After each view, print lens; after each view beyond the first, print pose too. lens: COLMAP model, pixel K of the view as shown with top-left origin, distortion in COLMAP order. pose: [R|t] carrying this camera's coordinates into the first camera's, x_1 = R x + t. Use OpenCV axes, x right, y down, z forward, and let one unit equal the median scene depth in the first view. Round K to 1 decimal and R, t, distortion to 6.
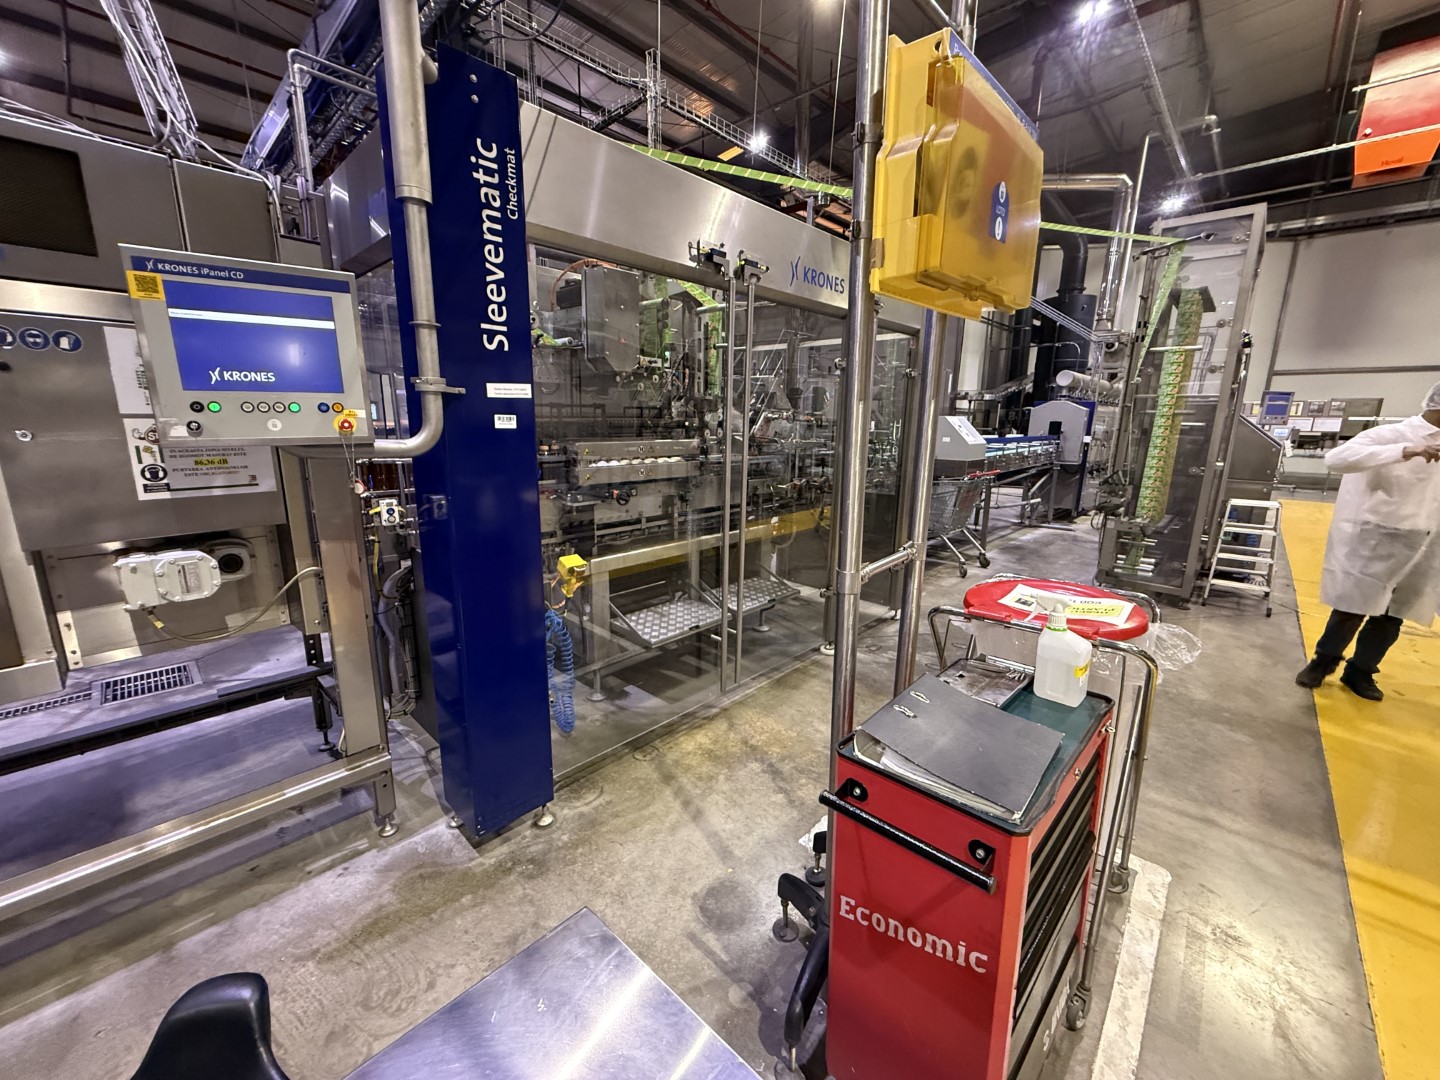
lens RADIAL K [[577.1, 0, 722.2], [0, 577.1, 540.5], [0, 0, 1]] dist [0.003197, 0.000455]
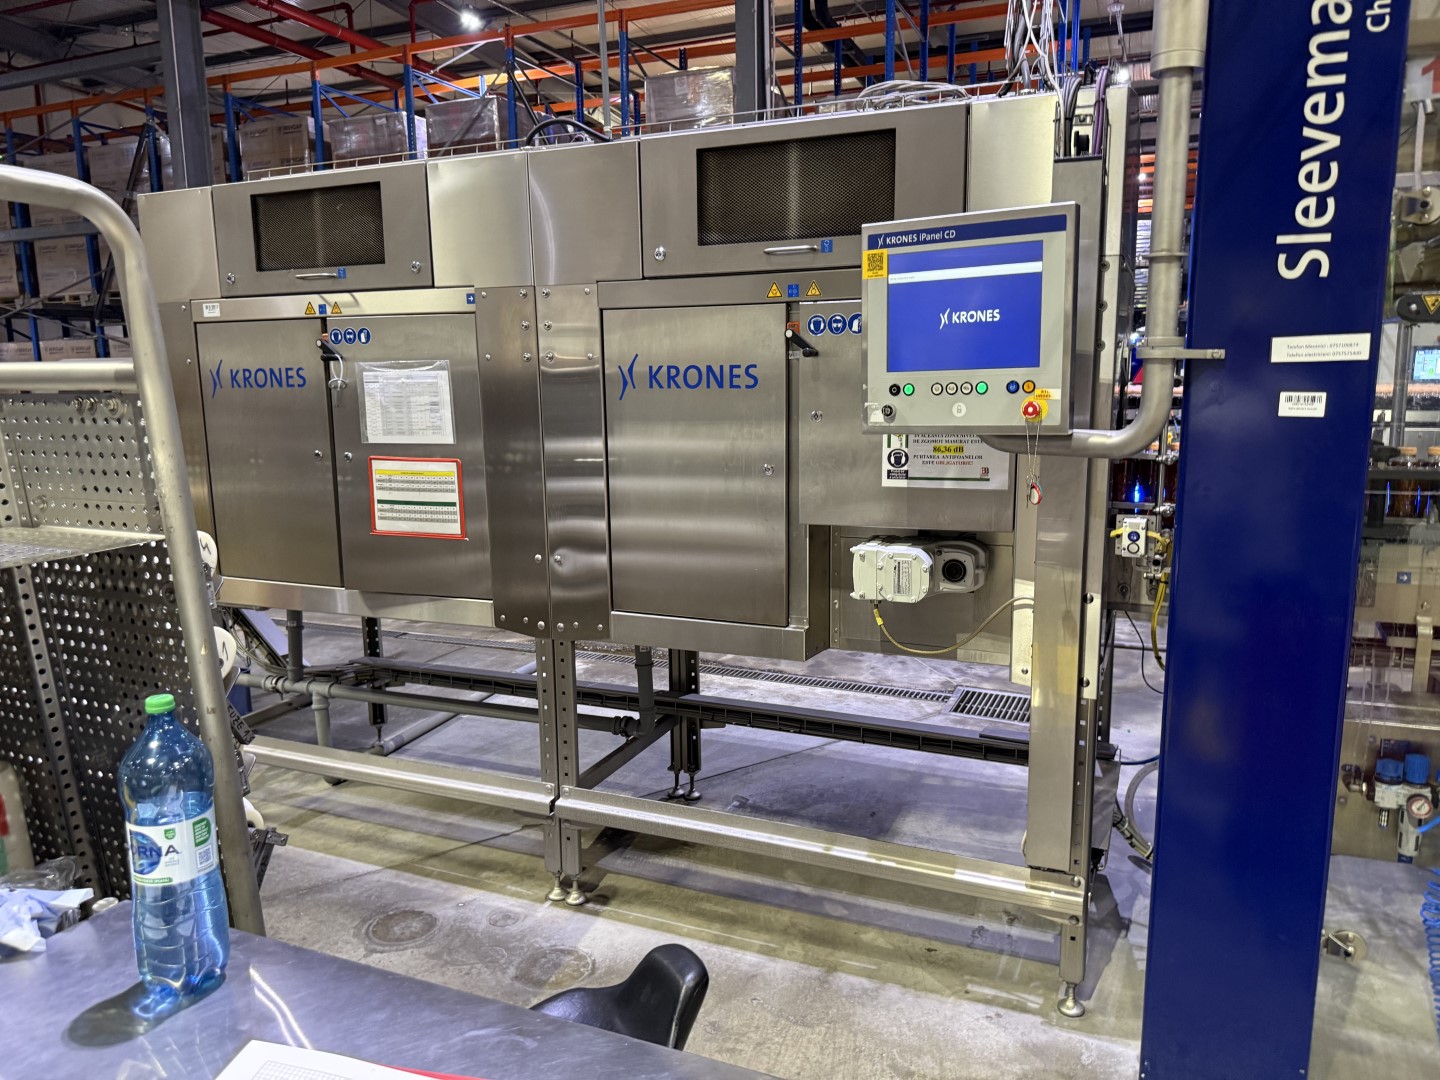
lens RADIAL K [[999.2, 0, 722.5], [0, 999.2, 540.3], [0, 0, 1]] dist [0.021424, -0.010433]
pose [[0.350831, 0.138073, -0.926204, 0.374327], [-0.182659, 0.980162, 0.076929, -0.056348], [0.918451, 0.142191, 0.369092, 0.169938]]
